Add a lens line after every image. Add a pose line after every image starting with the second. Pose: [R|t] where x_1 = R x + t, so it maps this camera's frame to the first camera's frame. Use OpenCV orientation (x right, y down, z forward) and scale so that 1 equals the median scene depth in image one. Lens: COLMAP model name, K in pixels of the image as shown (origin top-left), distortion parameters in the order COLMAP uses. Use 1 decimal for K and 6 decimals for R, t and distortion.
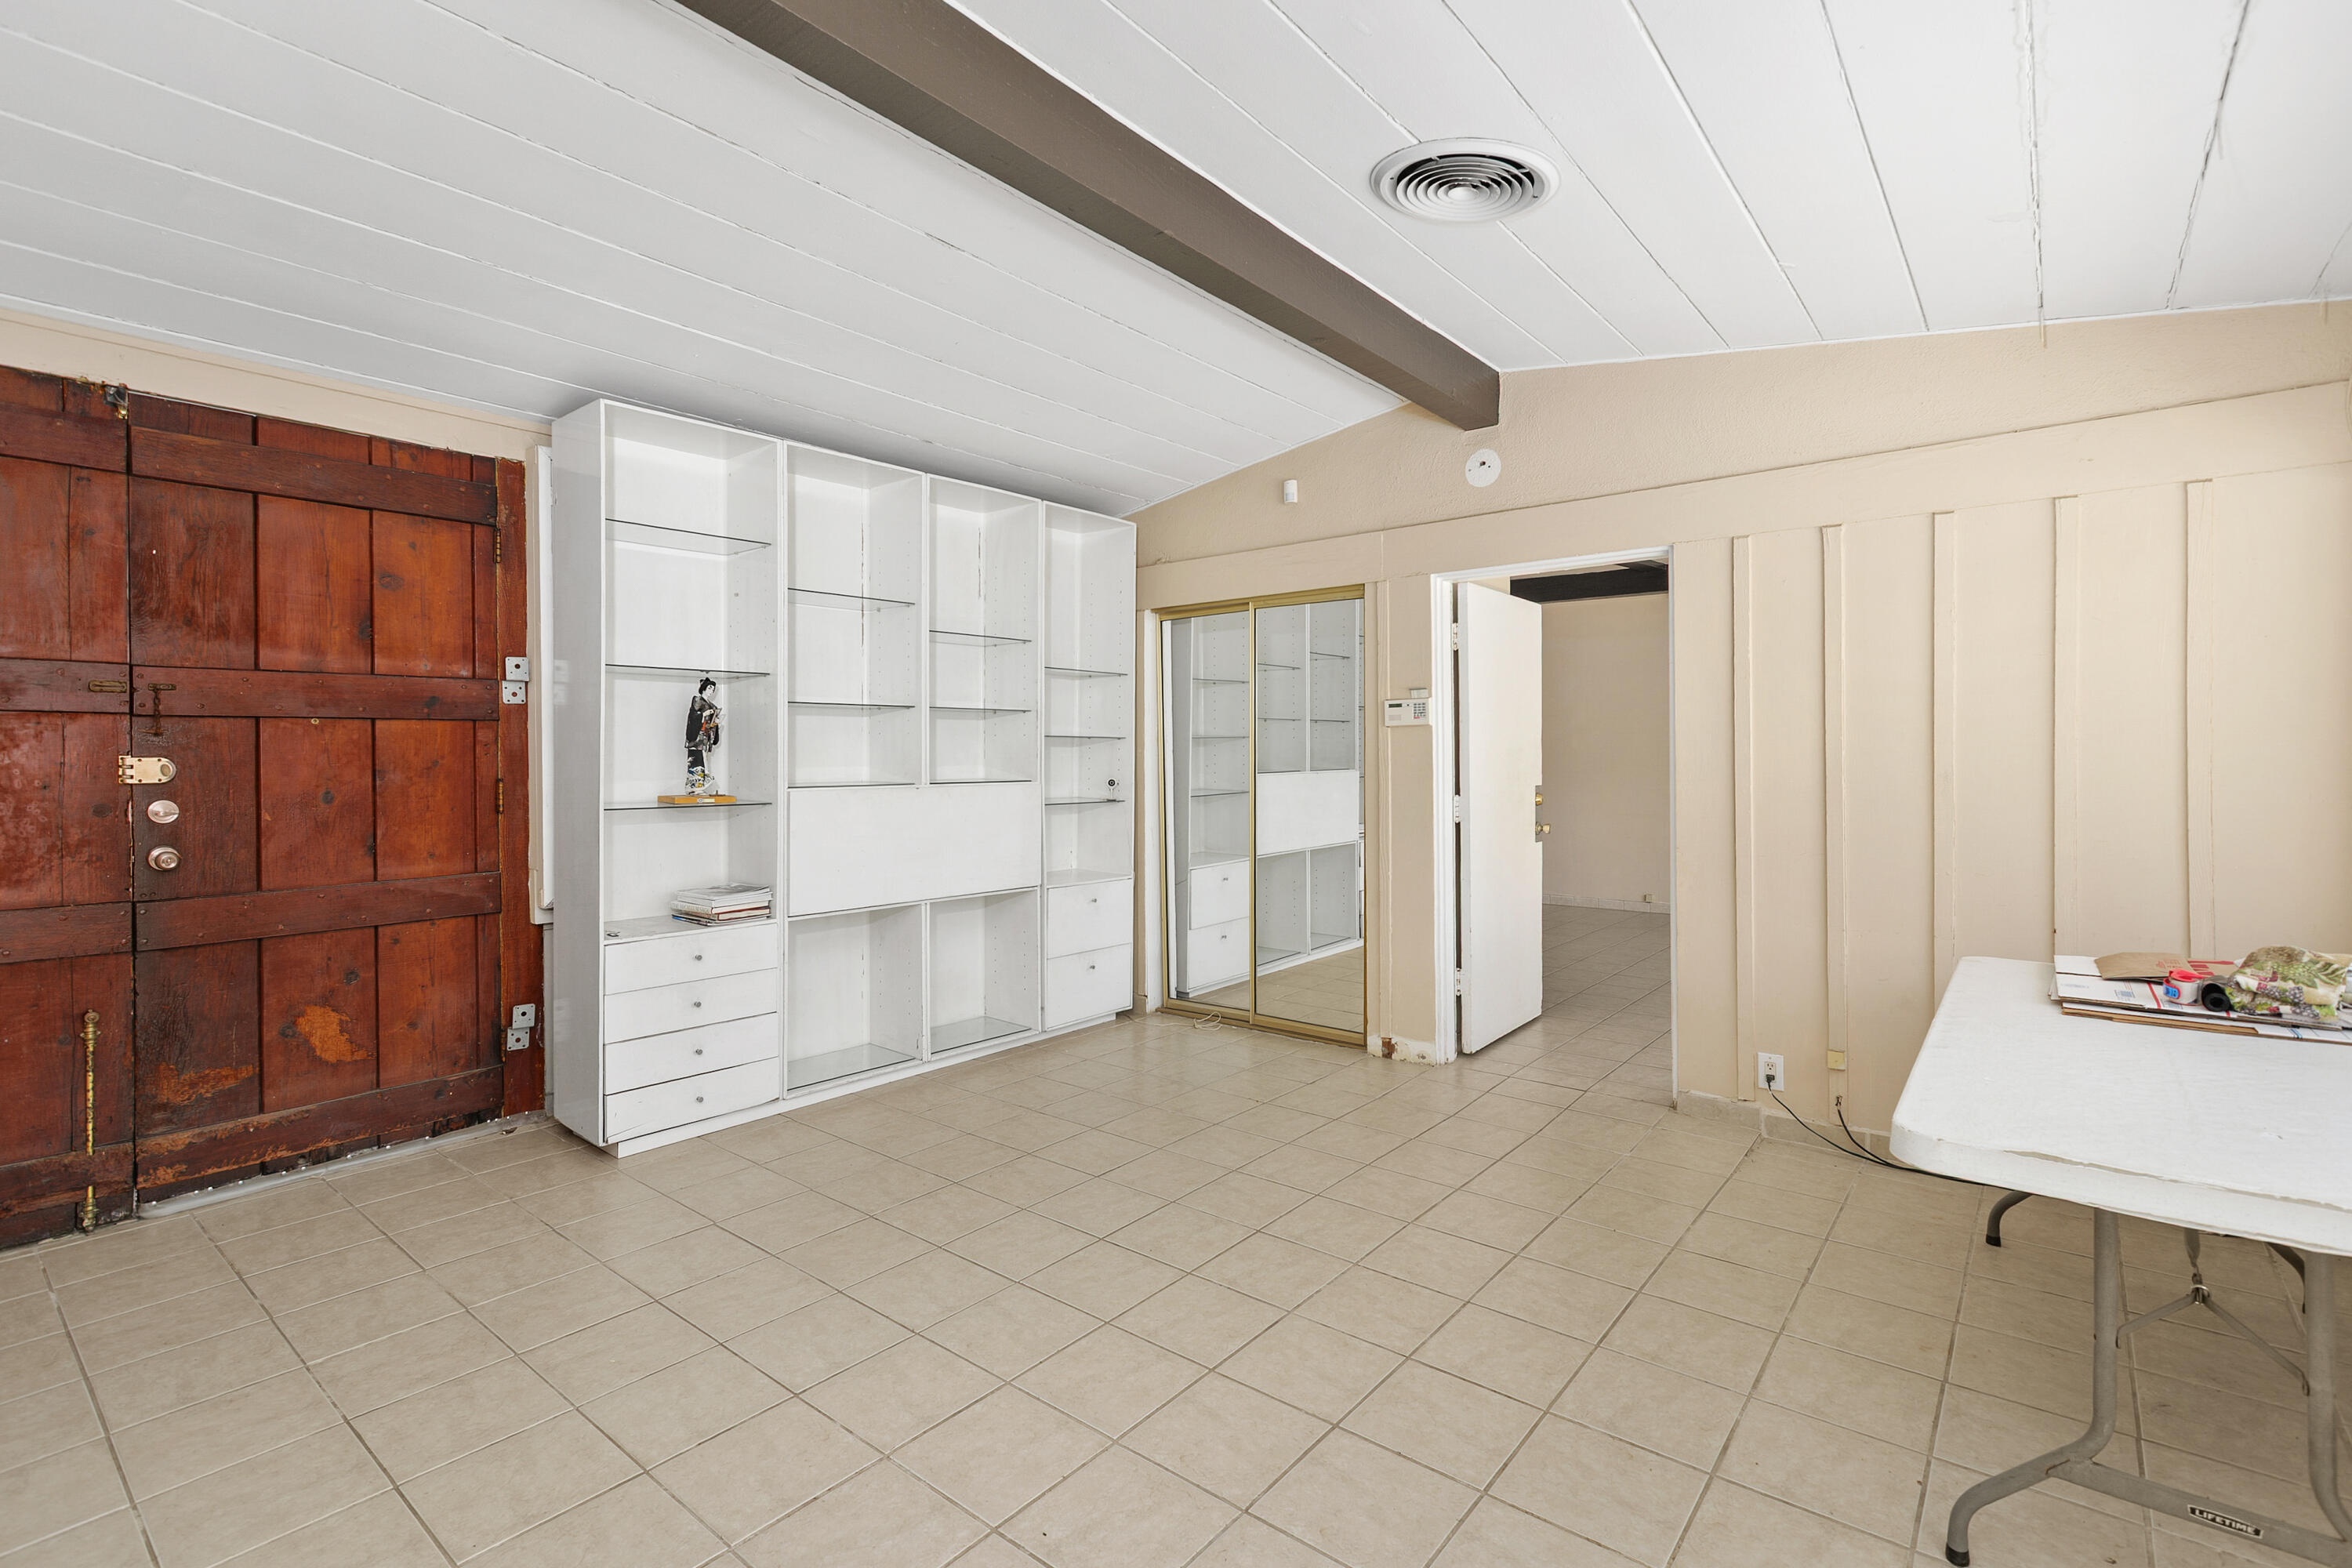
lens RADIAL K [[1078.9, 0, 1188.9], [0, 1078.9, 774.4], [0, 0, 1]] dist [-0.003255, 0.000497]
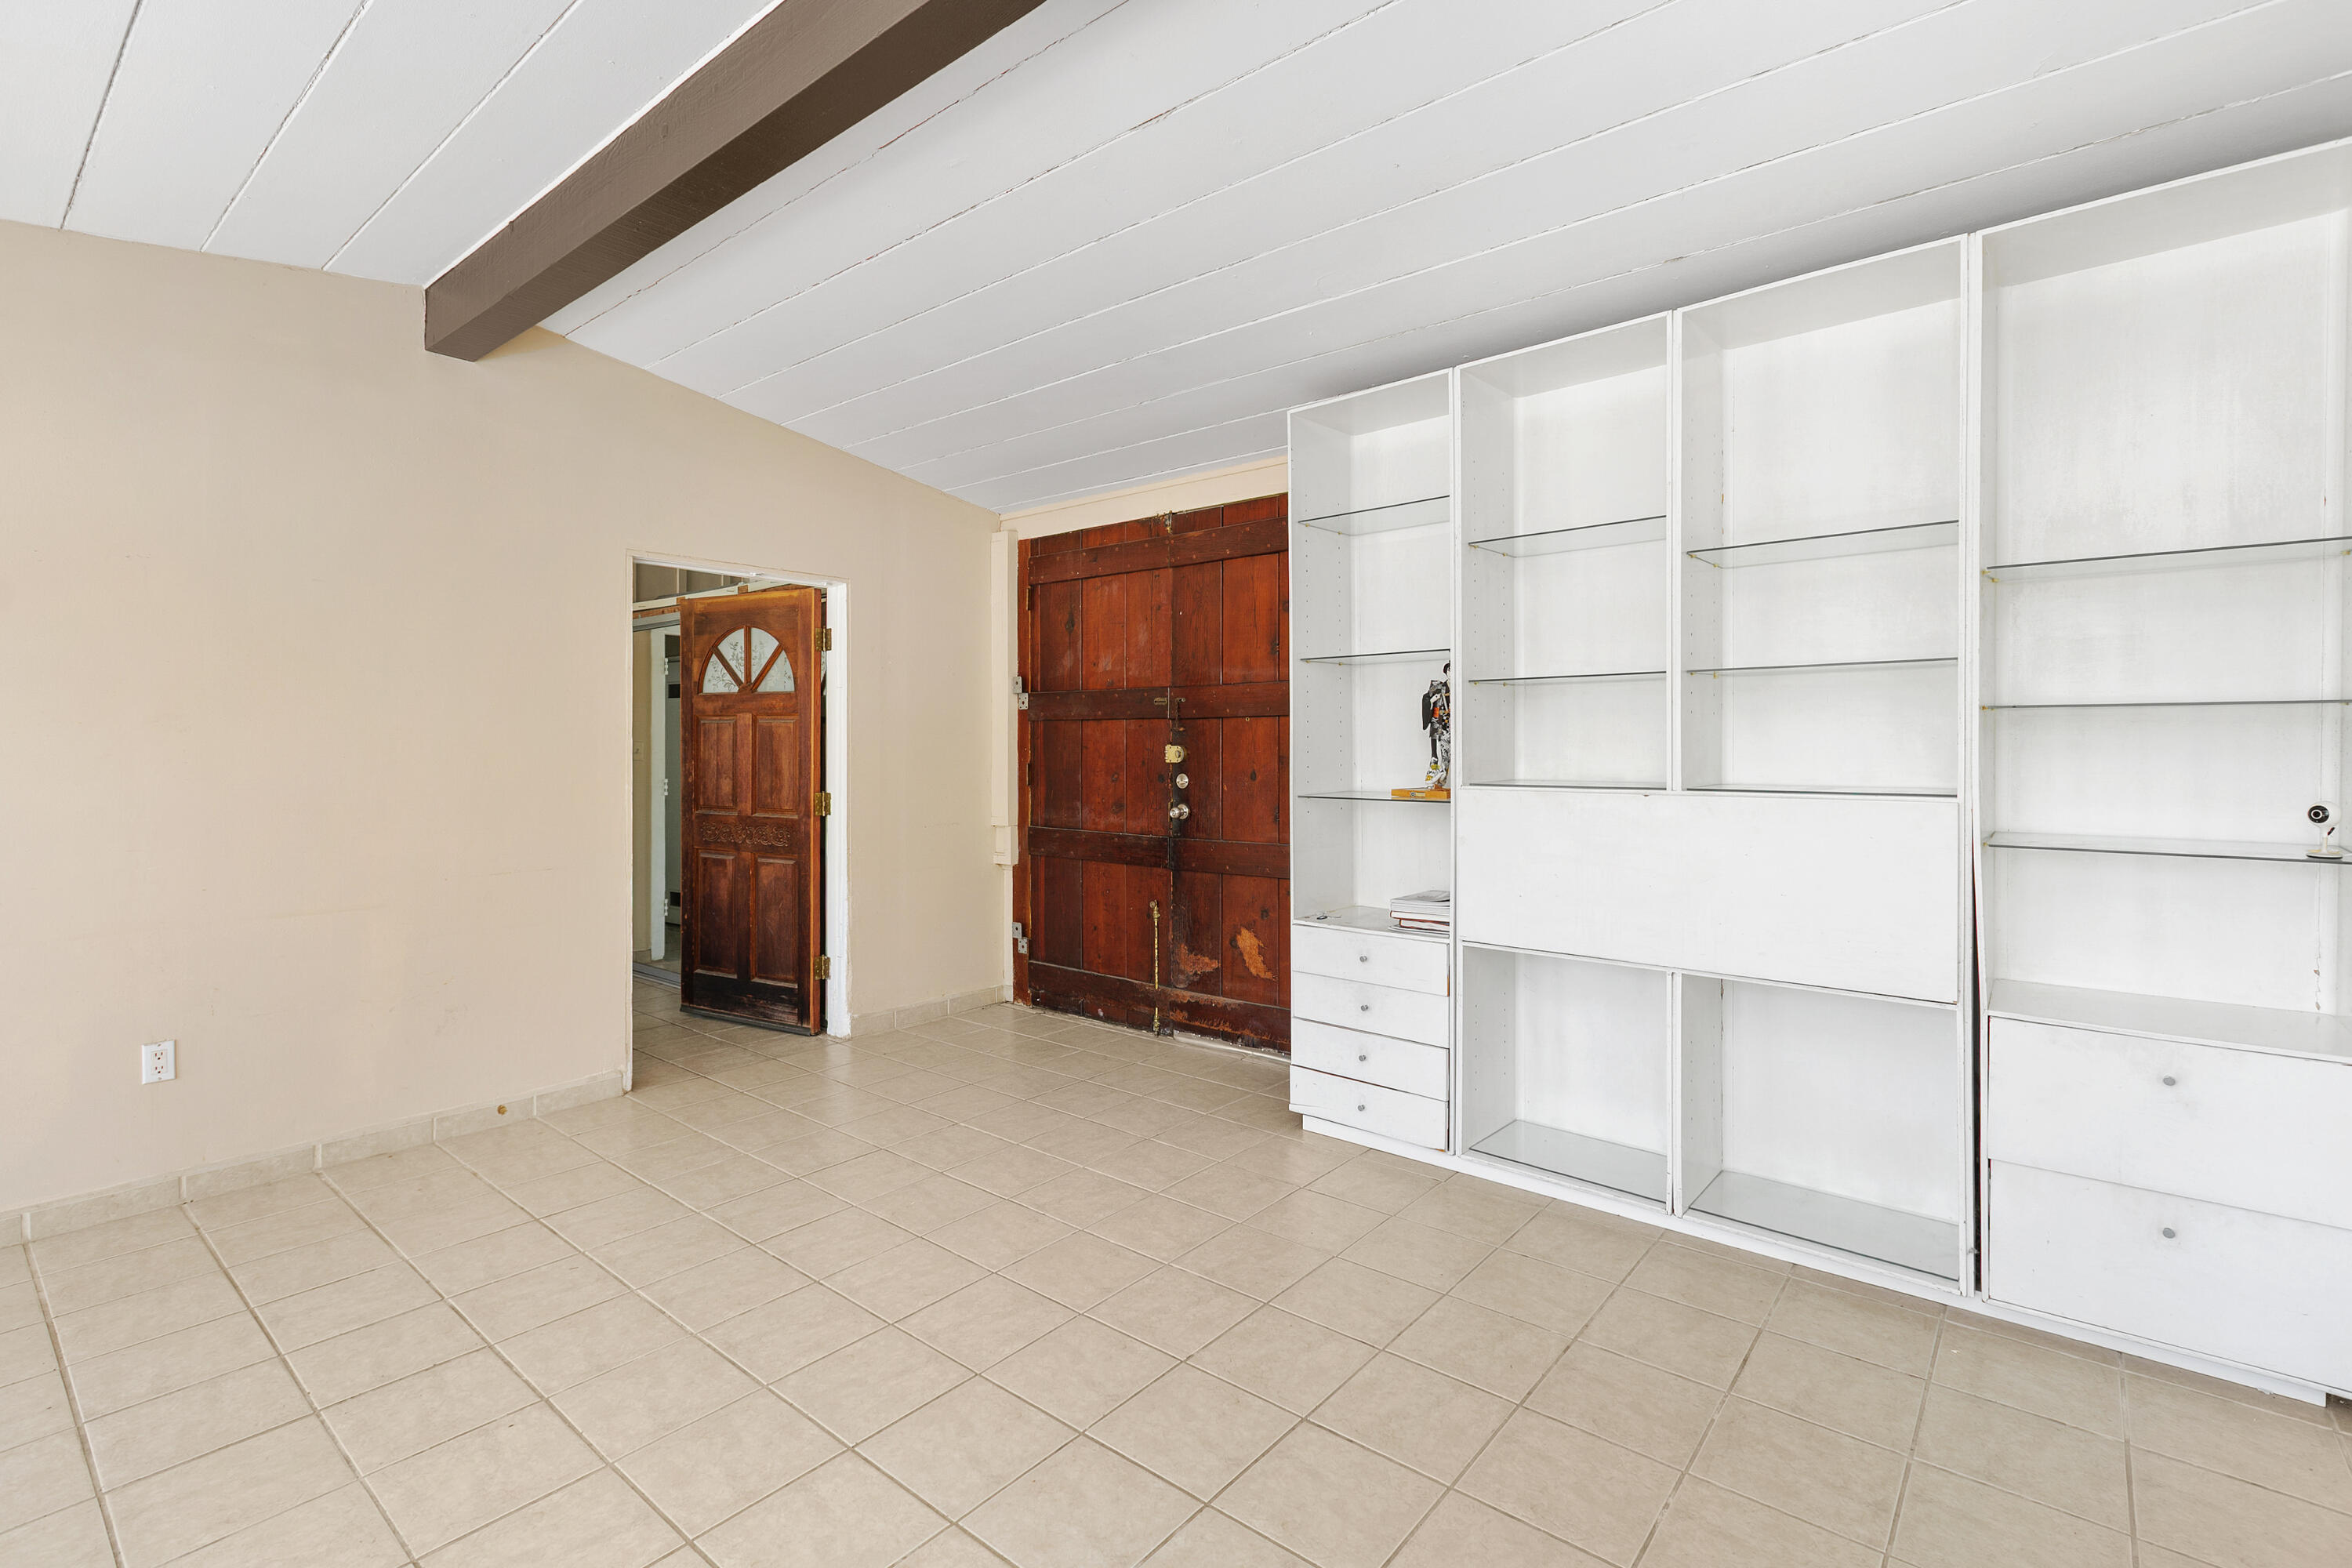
lens RADIAL K [[1078.9, 0, 1160.8], [0, 1078.9, 751.3], [0, 0, 1]] dist [-0.003255, 0.000497]
pose [[-0.030703, 0.013400, -0.999439, 0.539163], [-0.010594, 0.999850, 0.013731, -0.025897], [0.999472, 0.011009, -0.030557, 0.922385]]
